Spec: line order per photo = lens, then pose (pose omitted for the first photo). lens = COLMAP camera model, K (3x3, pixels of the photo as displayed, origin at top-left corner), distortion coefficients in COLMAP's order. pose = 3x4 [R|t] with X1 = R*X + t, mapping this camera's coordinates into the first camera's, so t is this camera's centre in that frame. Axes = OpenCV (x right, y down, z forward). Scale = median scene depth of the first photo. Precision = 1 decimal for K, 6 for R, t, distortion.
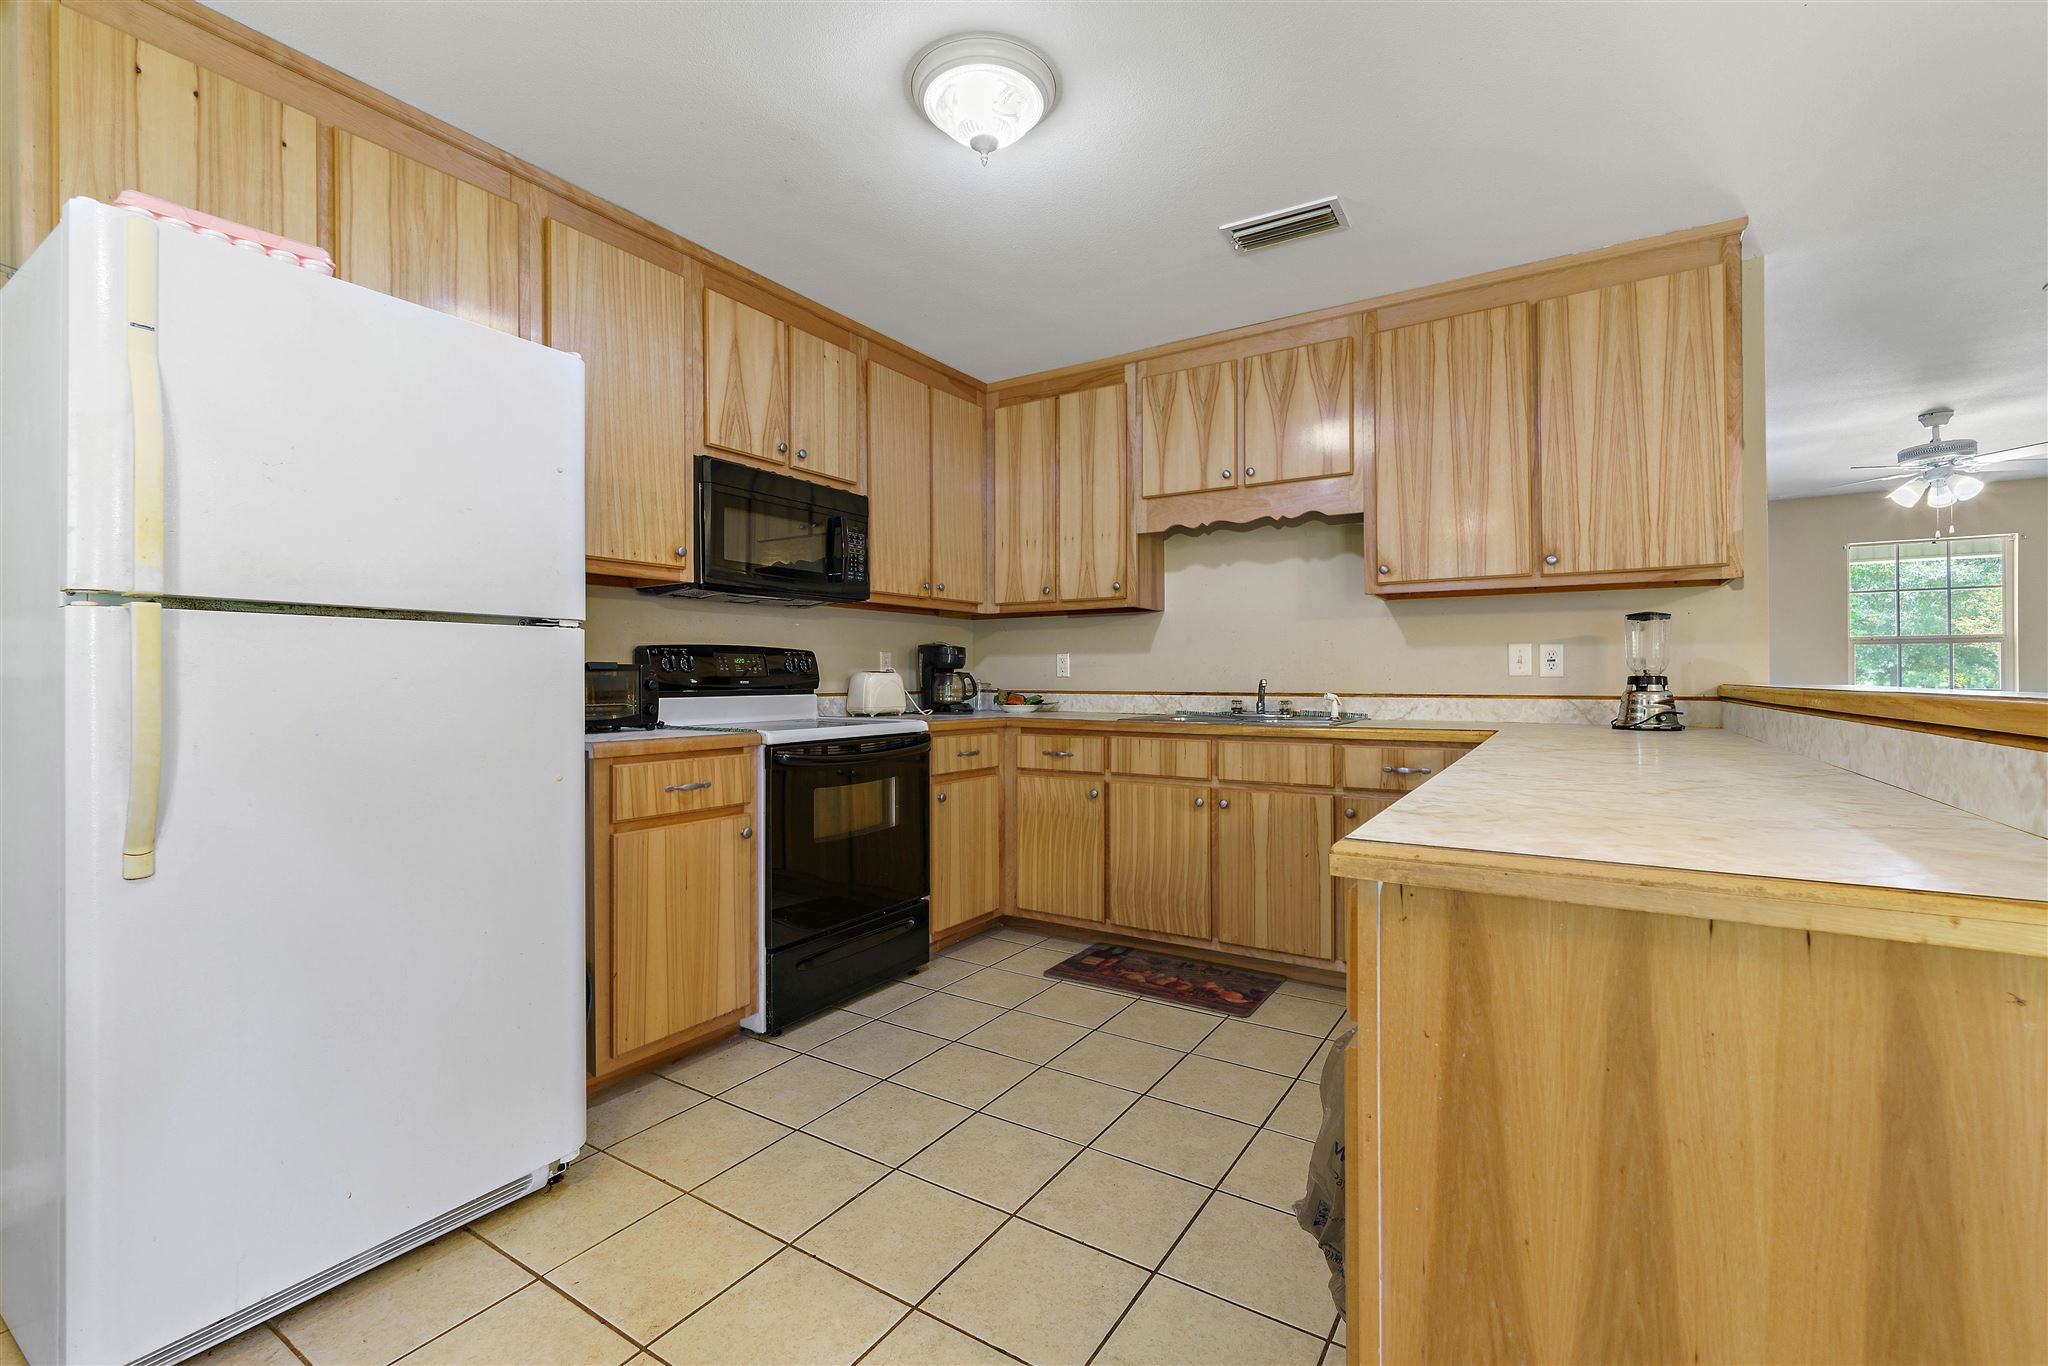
lens RADIAL K [[888.5, 0, 1021.9], [0, 888.5, 674.6], [0, 0, 1]] dist [0.001792, -0.001400]
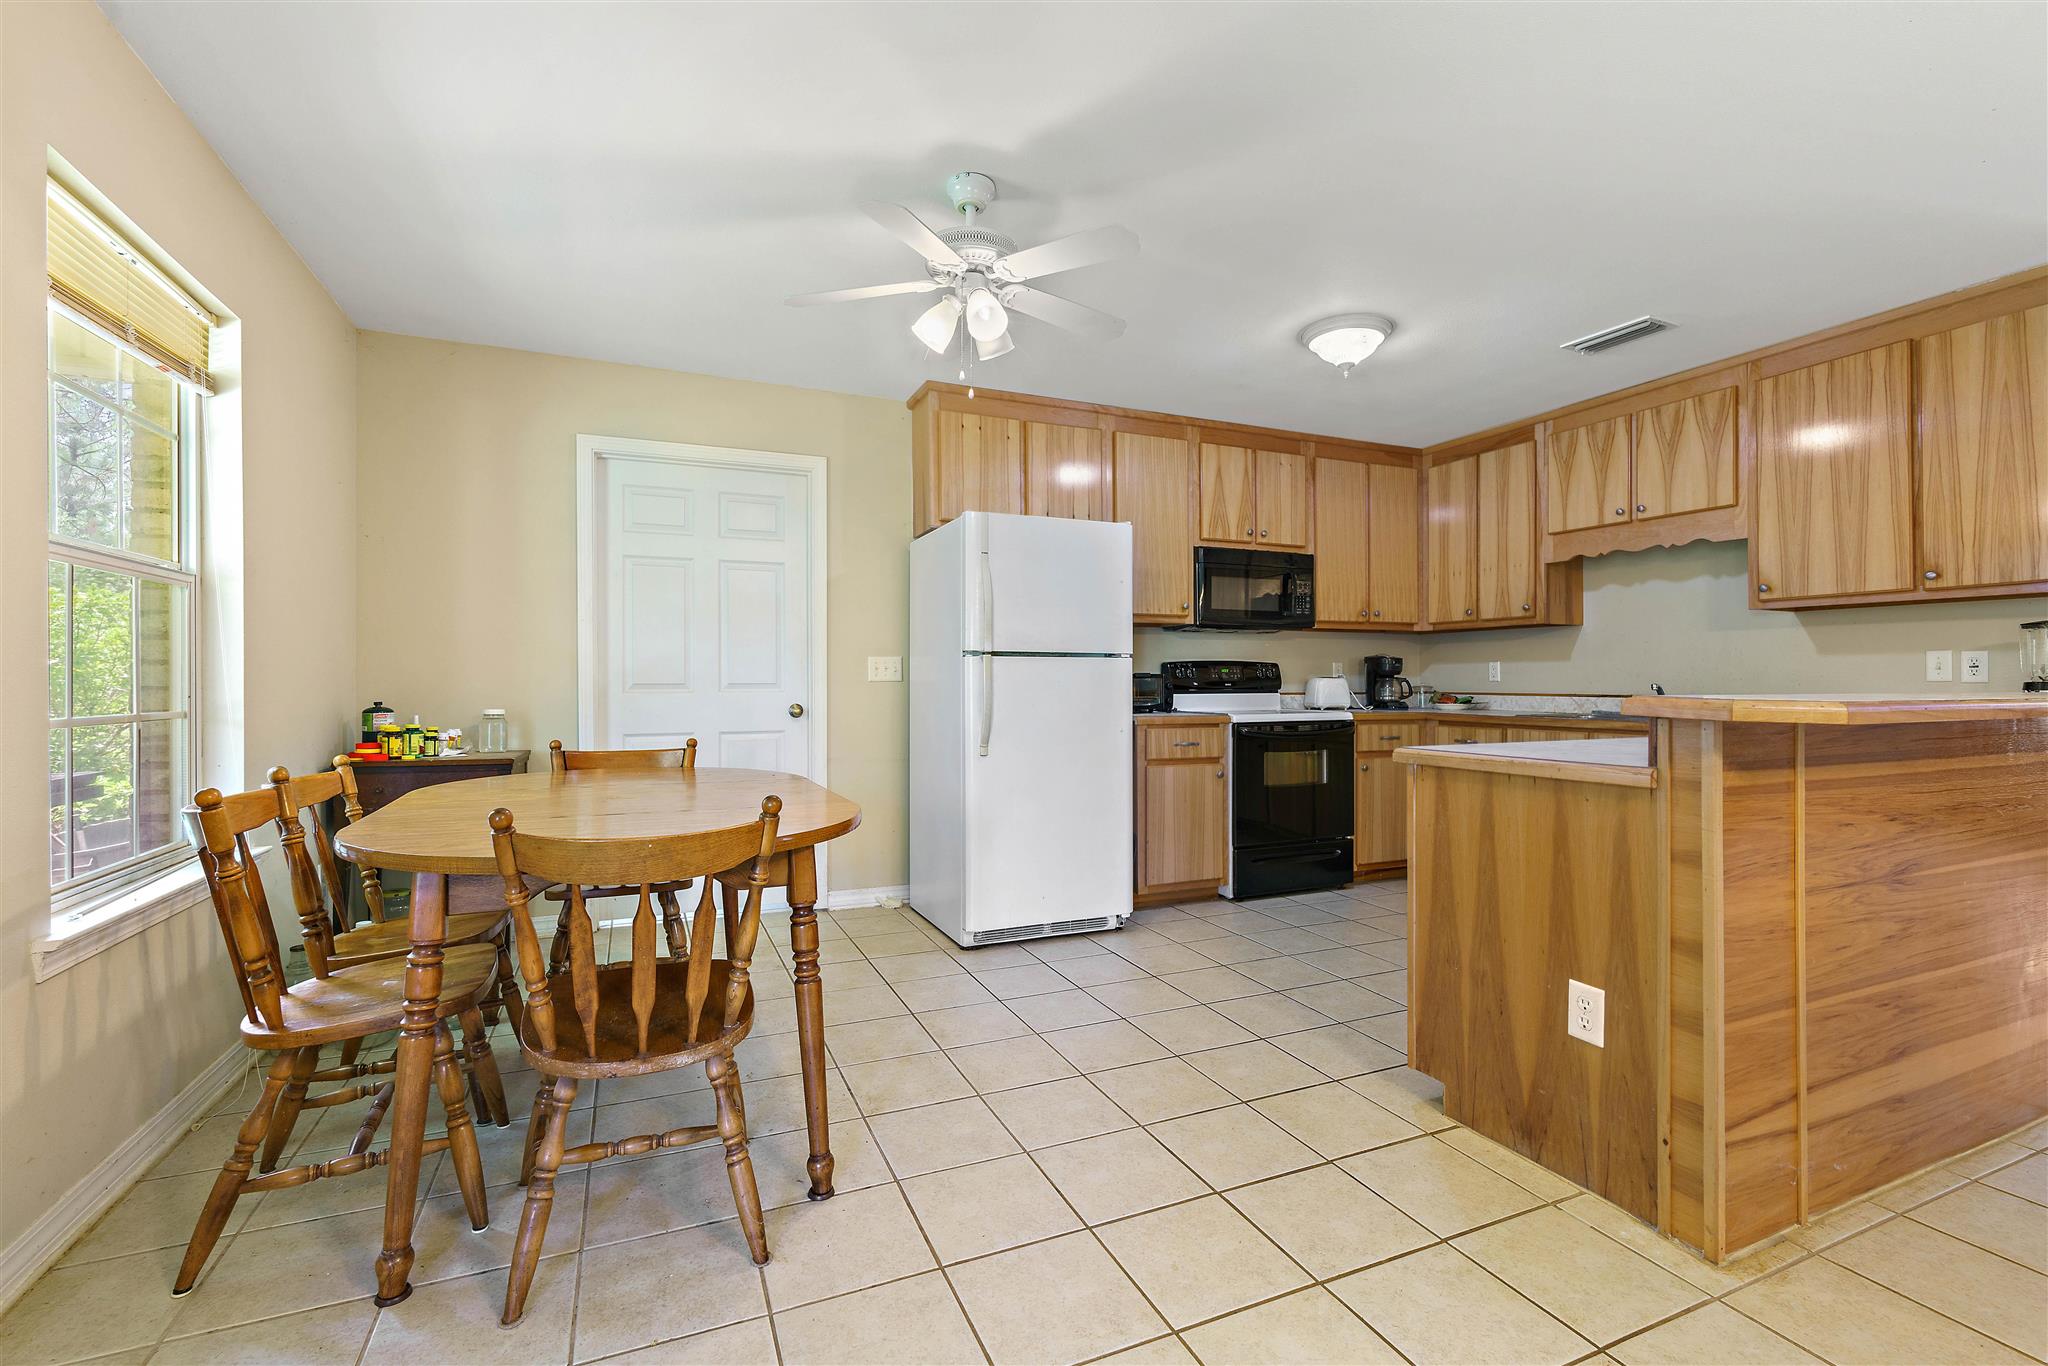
lens RADIAL K [[888.5, 0, 1027.3], [0, 888.5, 678.2], [0, 0, 1]] dist [0.001792, -0.001400]
pose [[0.834835, -0.000428, -0.550500, 0.246509], [0.001079, 0.999999, 0.000858, -0.004373], [0.550499, -0.001311, 0.834835, -0.478029]]
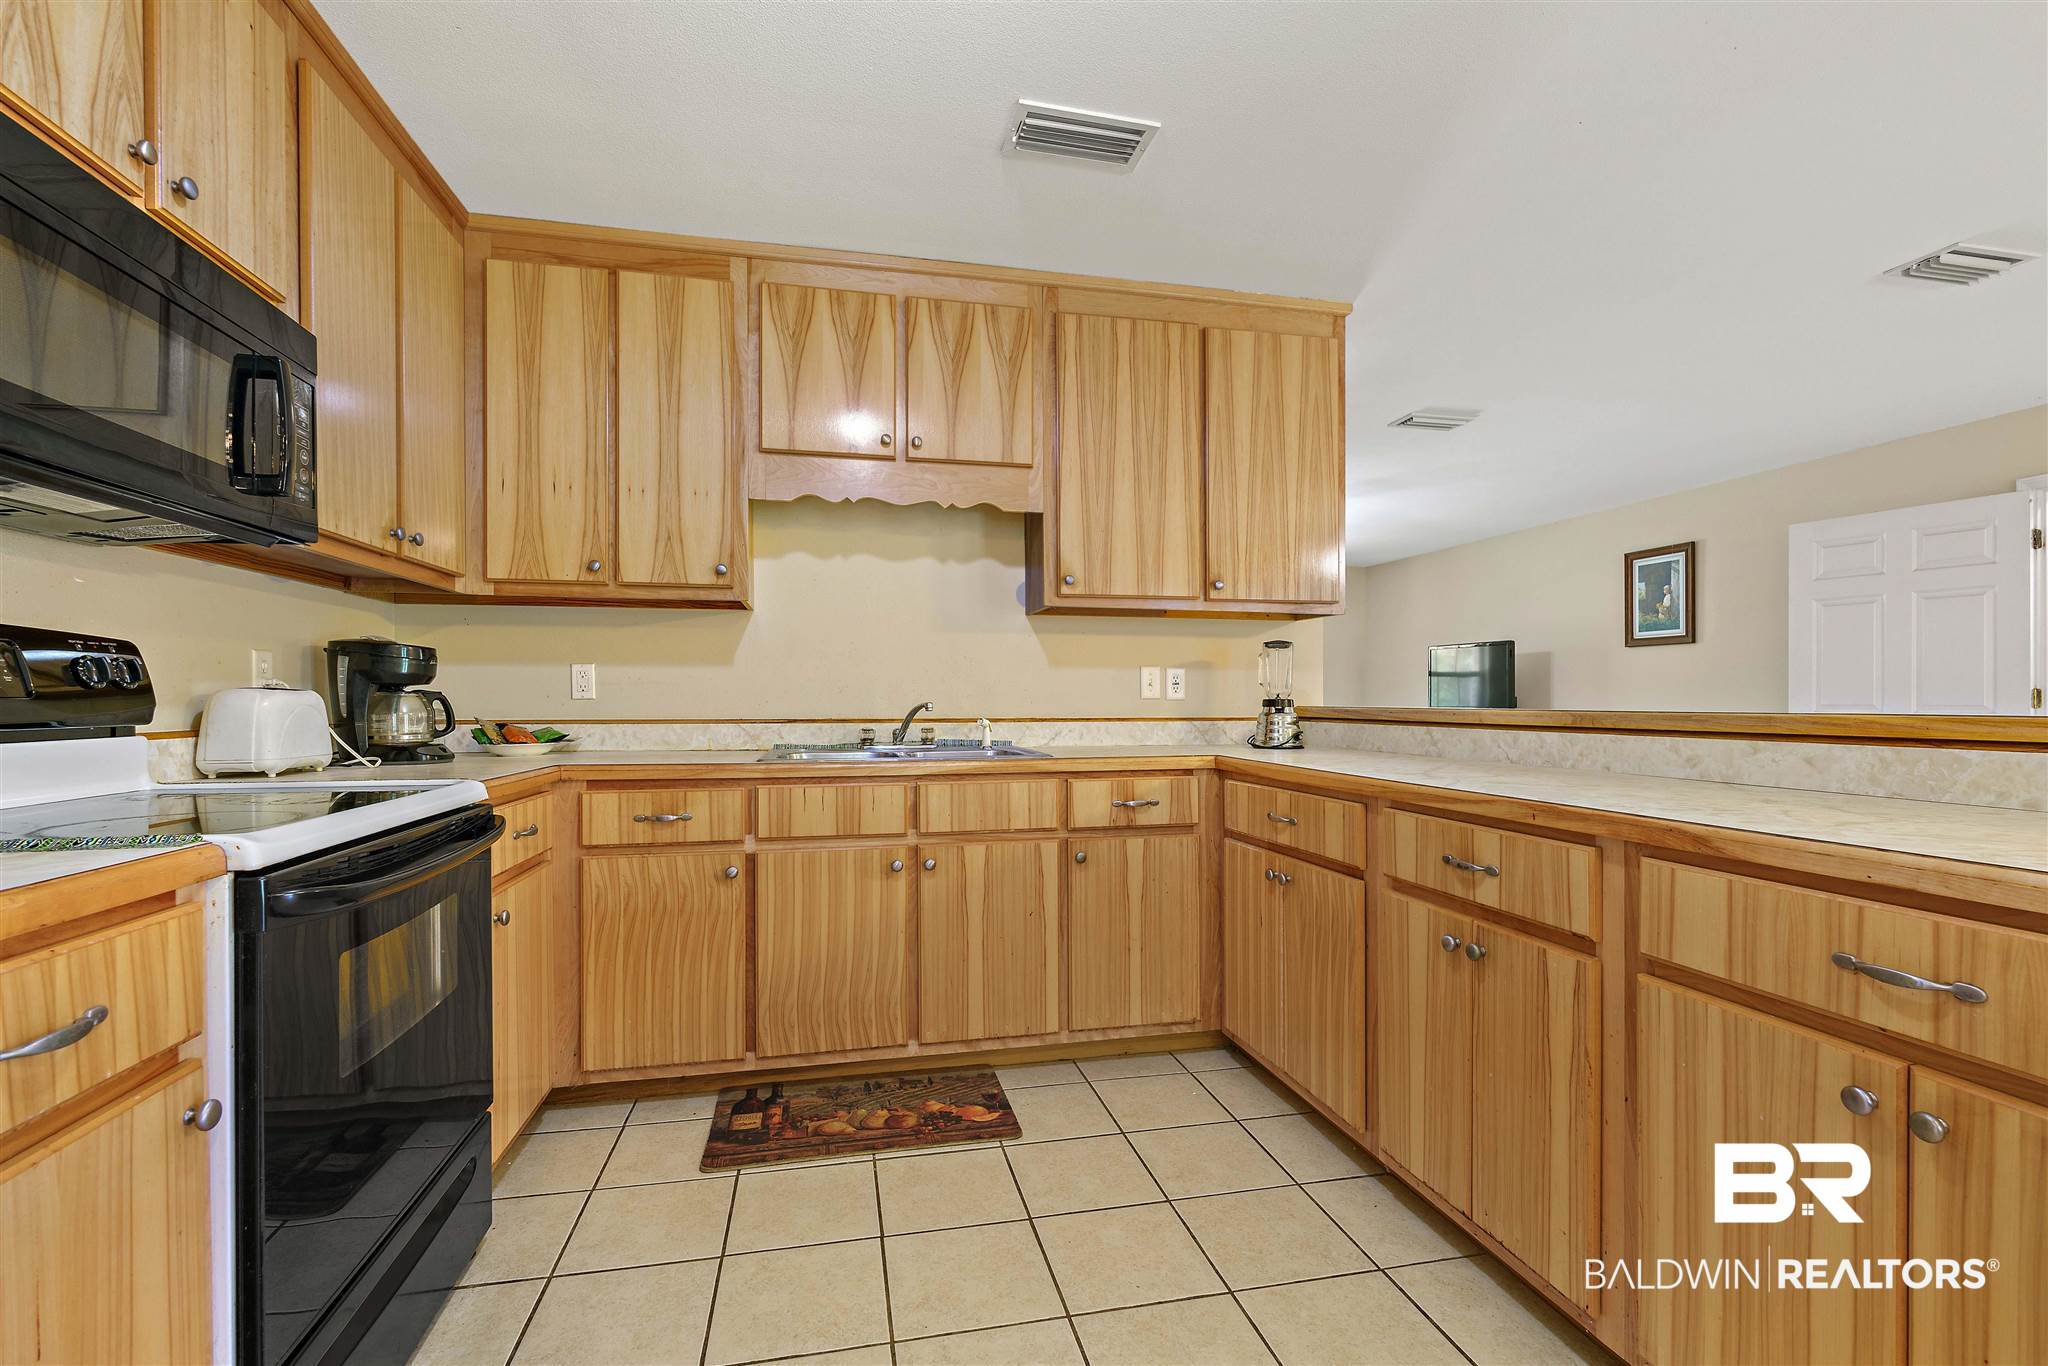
lens RADIAL K [[888.5, 0, 1010.0], [0, 888.5, 702.9], [0, 0, 1]] dist [0.001792, -0.001400]
pose [[0.709182, -0.001114, 0.705025, -0.268625], [-0.002907, 0.999986, 0.004504, 0.002182], [-0.705020, -0.005244, 0.709168, 0.407779]]
